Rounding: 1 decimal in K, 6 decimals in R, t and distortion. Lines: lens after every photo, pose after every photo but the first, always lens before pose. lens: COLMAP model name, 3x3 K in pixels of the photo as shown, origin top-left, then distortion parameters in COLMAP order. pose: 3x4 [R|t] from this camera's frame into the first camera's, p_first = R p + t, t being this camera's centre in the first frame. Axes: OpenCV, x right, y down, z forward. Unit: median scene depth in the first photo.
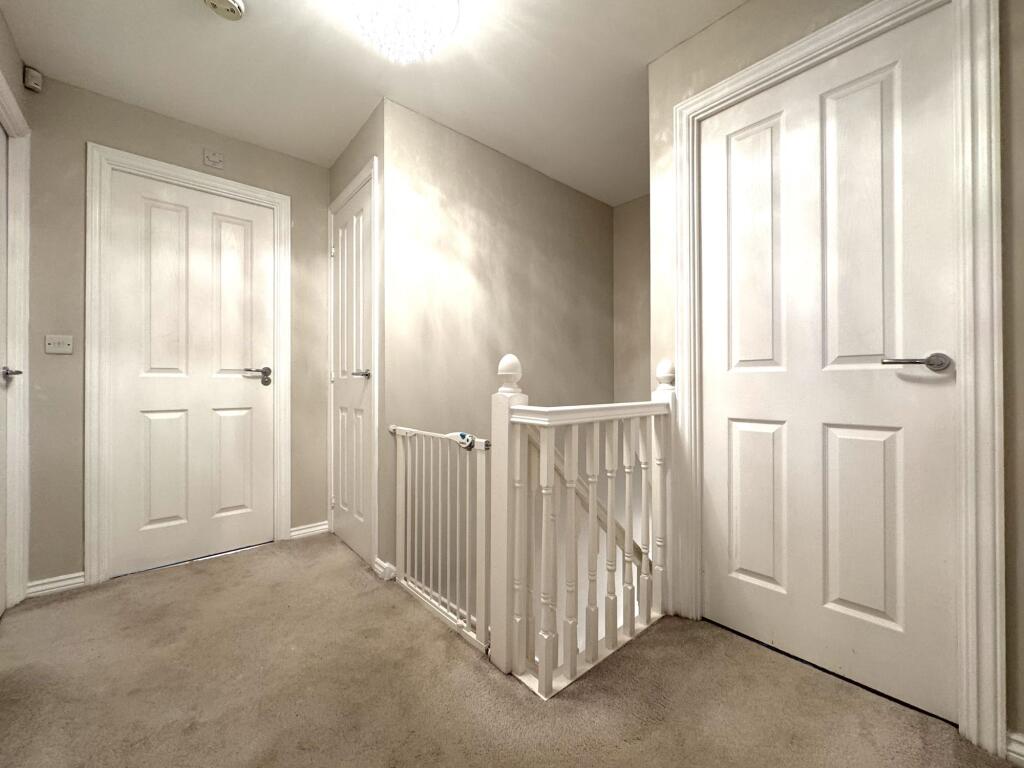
lens RADIAL K [[411.4, 0, 512.0], [0, 411.4, 384.0], [0, 0, 1]] dist [0.000068, 0.000026]
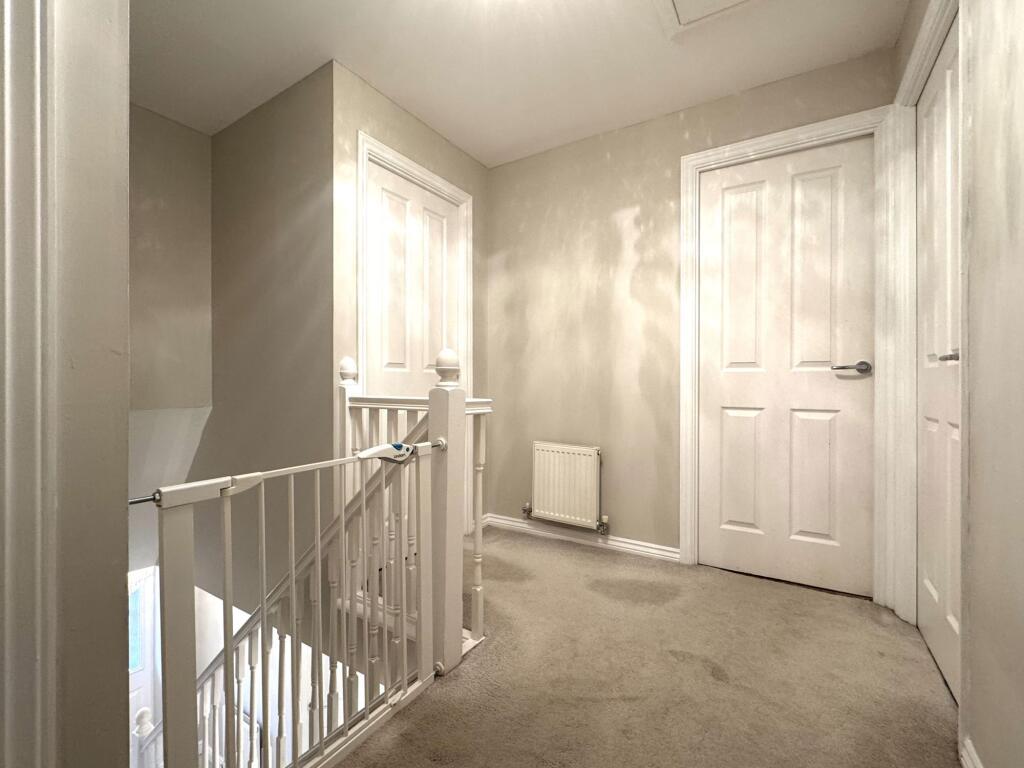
lens RADIAL K [[452.2, 0, 512.0], [0, 452.2, 384.0], [0, 0, 1]] dist [-0.000191, -0.000019]
pose [[-0.288358, -0.005188, 0.957509, -0.999932], [-0.004036, 0.999983, 0.004202, 0.006040], [-0.957514, -0.002652, -0.288374, 1.059267]]
